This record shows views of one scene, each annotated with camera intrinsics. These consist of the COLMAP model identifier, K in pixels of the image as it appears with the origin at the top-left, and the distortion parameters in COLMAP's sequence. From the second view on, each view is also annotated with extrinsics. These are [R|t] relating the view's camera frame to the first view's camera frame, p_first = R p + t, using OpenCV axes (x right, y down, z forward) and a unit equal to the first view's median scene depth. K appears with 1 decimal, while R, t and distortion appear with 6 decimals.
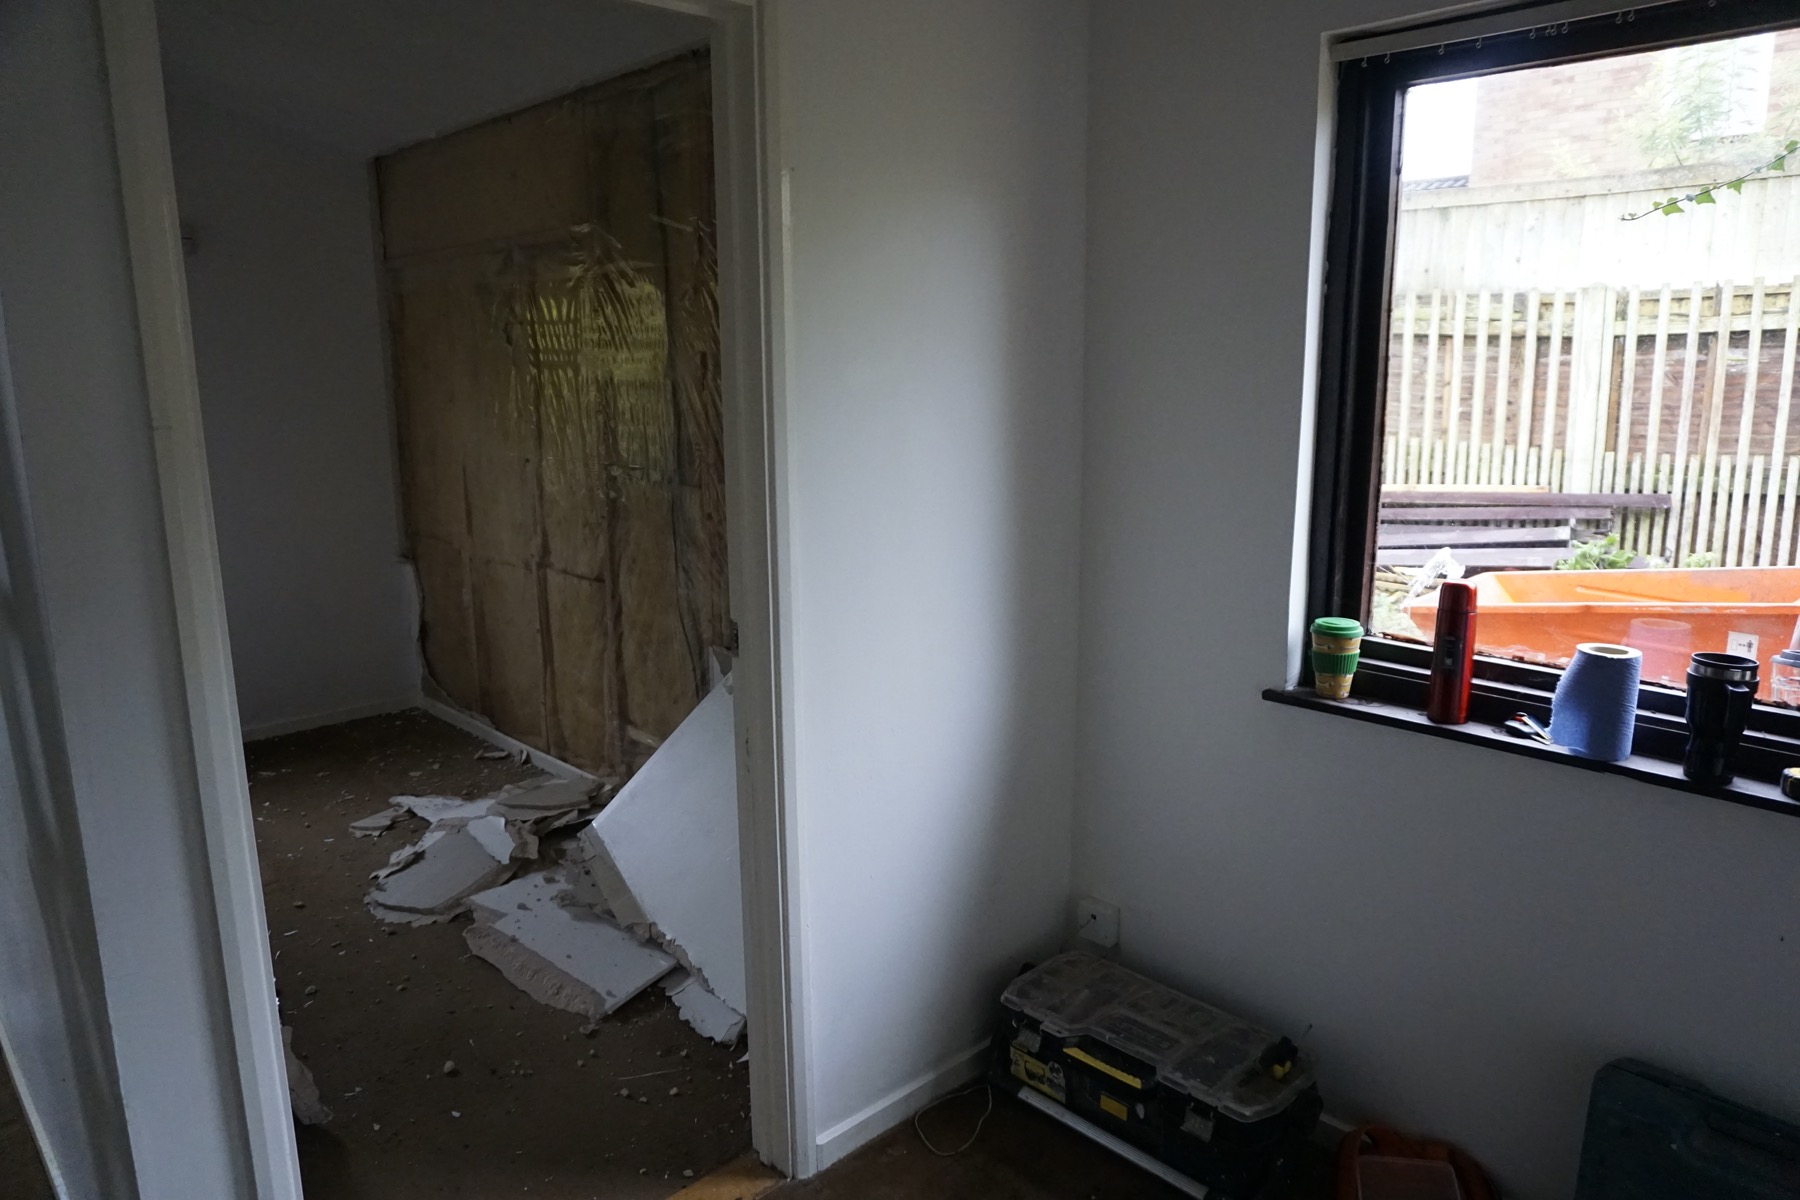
lens RADIAL K [[1190.0, 0, 901.1], [0, 1190.0, 603.2], [0, 0, 1]] dist [-0.039740, 0.004109]
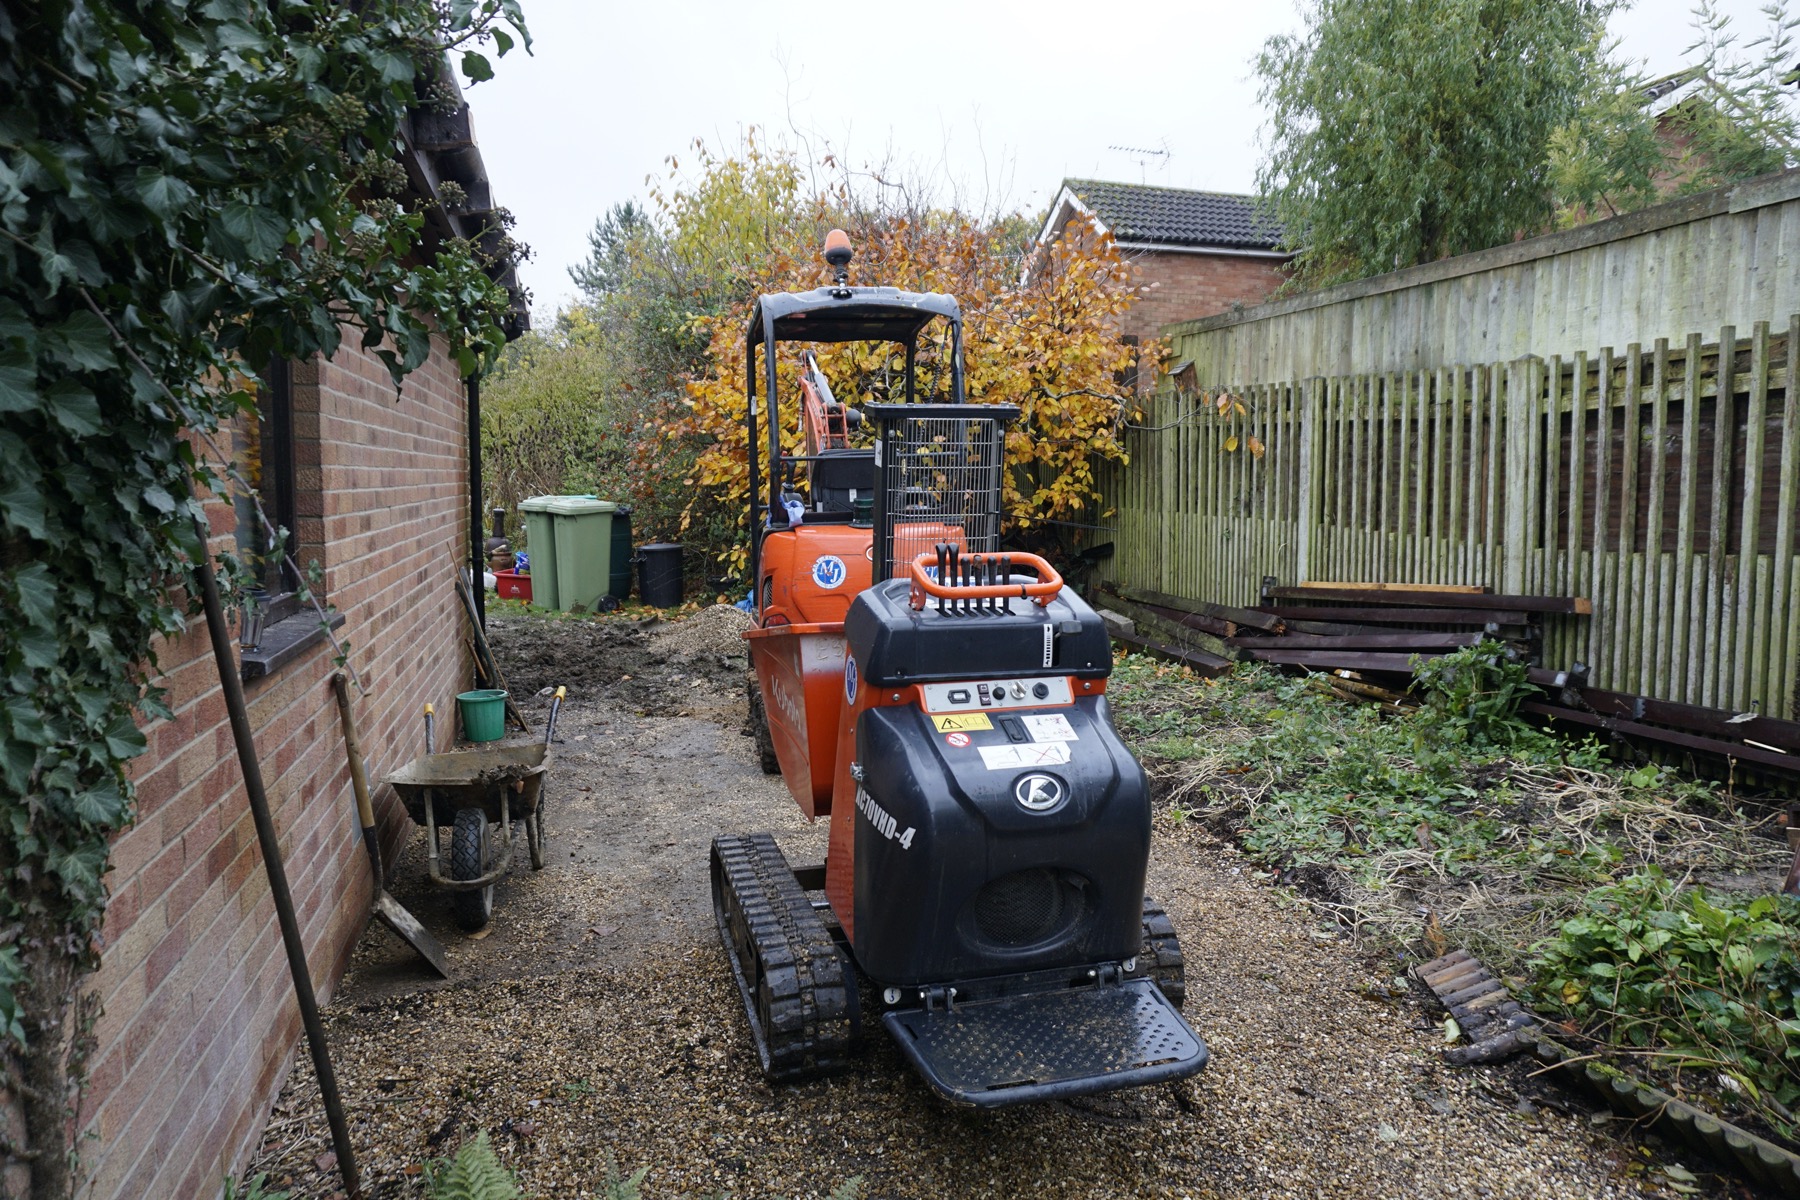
lens RADIAL K [[1190.0, 0, 898.7], [0, 1190.0, 589.2], [0, 0, 1]] dist [-0.039740, 0.004109]
pose [[0.872533, 0.006951, -0.488505, 0.613936], [-0.042357, 0.997210, -0.061466, -0.024730], [0.486715, 0.074323, 0.870393, 0.009578]]
